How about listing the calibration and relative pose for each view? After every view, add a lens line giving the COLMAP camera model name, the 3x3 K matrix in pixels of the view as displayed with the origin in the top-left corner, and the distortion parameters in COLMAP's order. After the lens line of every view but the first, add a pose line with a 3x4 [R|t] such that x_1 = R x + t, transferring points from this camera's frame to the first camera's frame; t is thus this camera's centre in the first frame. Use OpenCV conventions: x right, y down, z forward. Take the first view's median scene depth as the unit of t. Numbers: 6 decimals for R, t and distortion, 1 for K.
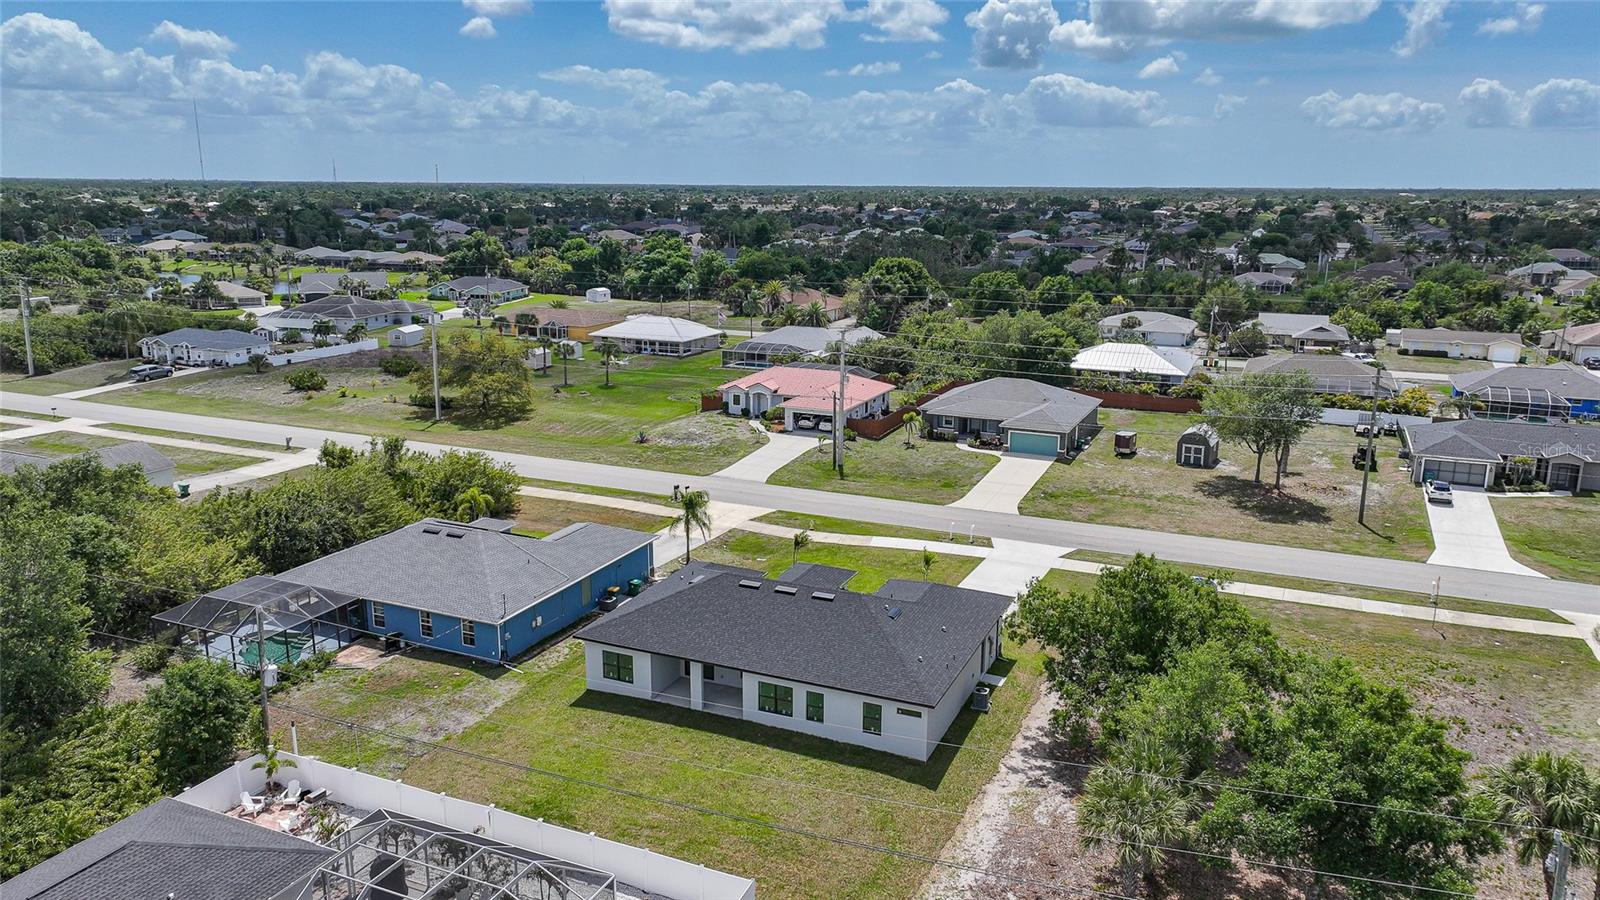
lens RADIAL K [[1100.7, 0, 775.2], [0, 1100.7, 401.2], [0, 0, 1]] dist [-0.004331, 0.020994]
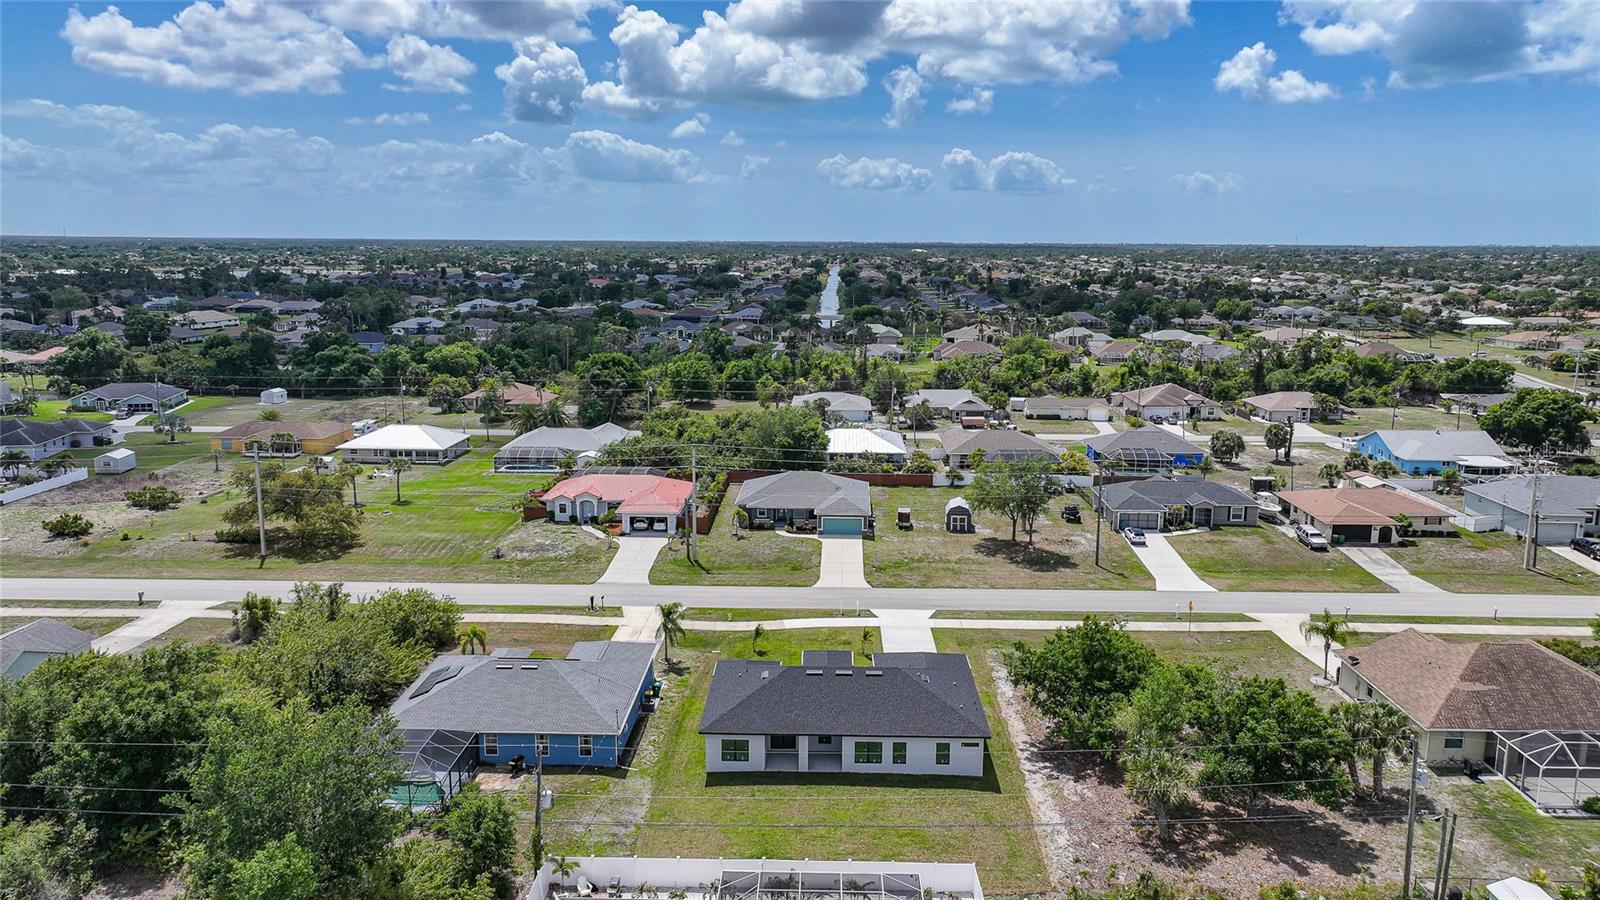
lens RADIAL K [[1100.7, 0, 735.9], [0, 1100.7, 402.2], [0, 0, 1]] dist [-0.004331, 0.020994]
pose [[0.935349, -0.061127, 0.348403, -0.315783], [0.077591, 0.996423, -0.033485, -0.071707], [-0.345110, 0.058353, 0.936746, -0.143232]]
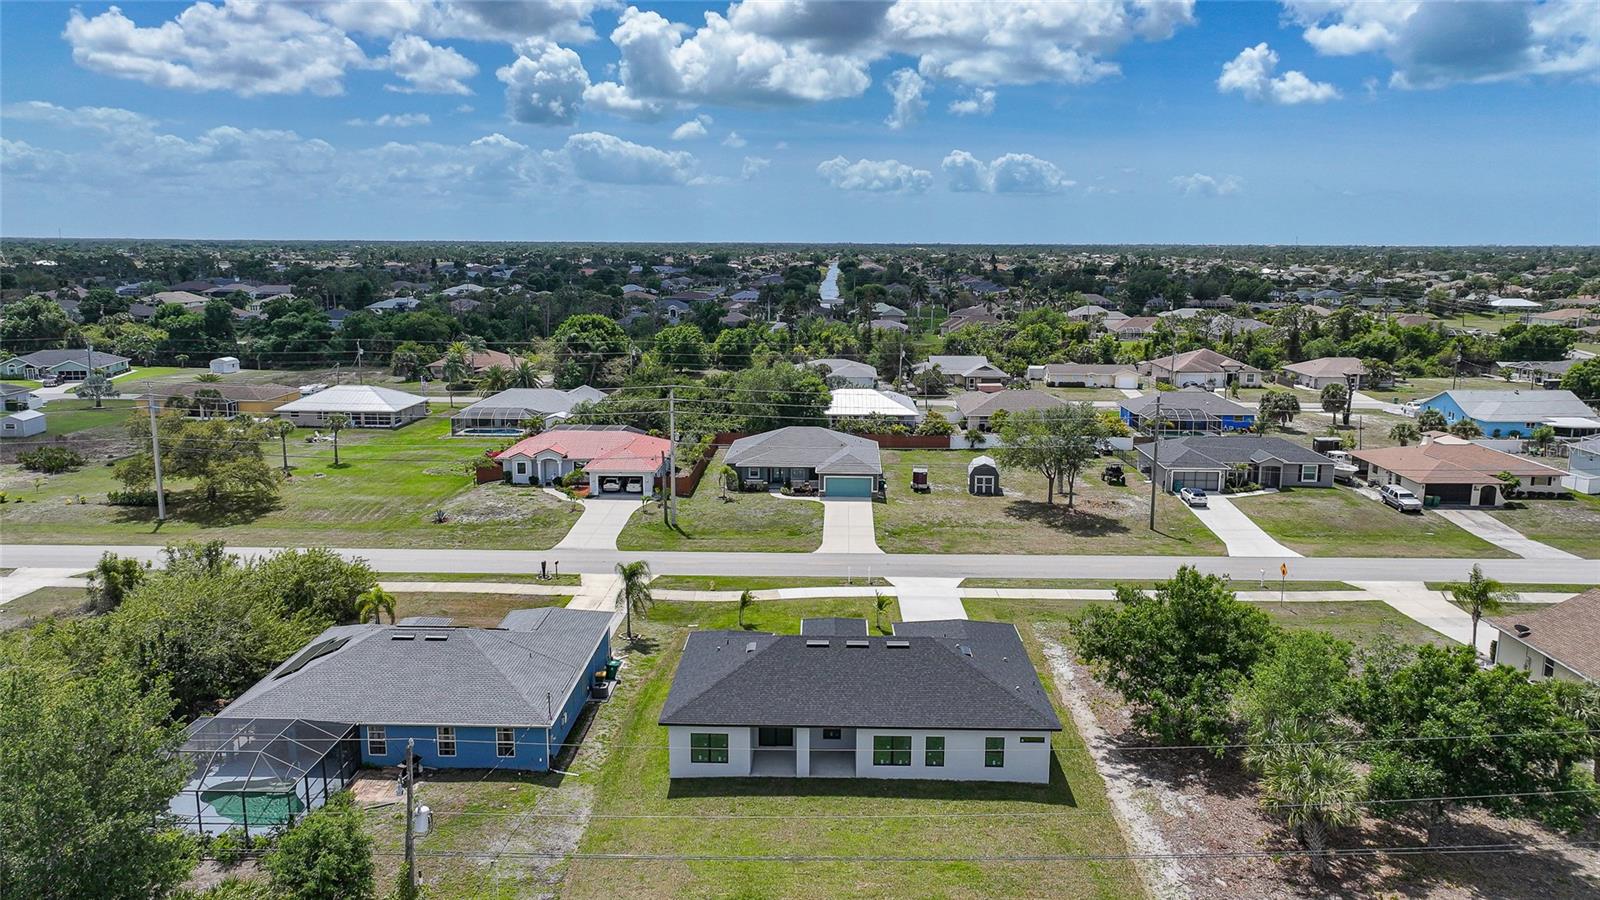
lens RADIAL K [[1100.7, 0, 757.9], [0, 1100.7, 415.0], [0, 0, 1]] dist [-0.004331, 0.020994]
pose [[0.927976, -0.059376, 0.367879, -0.241324], [0.072688, 0.997103, -0.022421, -0.013651], [-0.365482, 0.047546, 0.929603, 0.041290]]
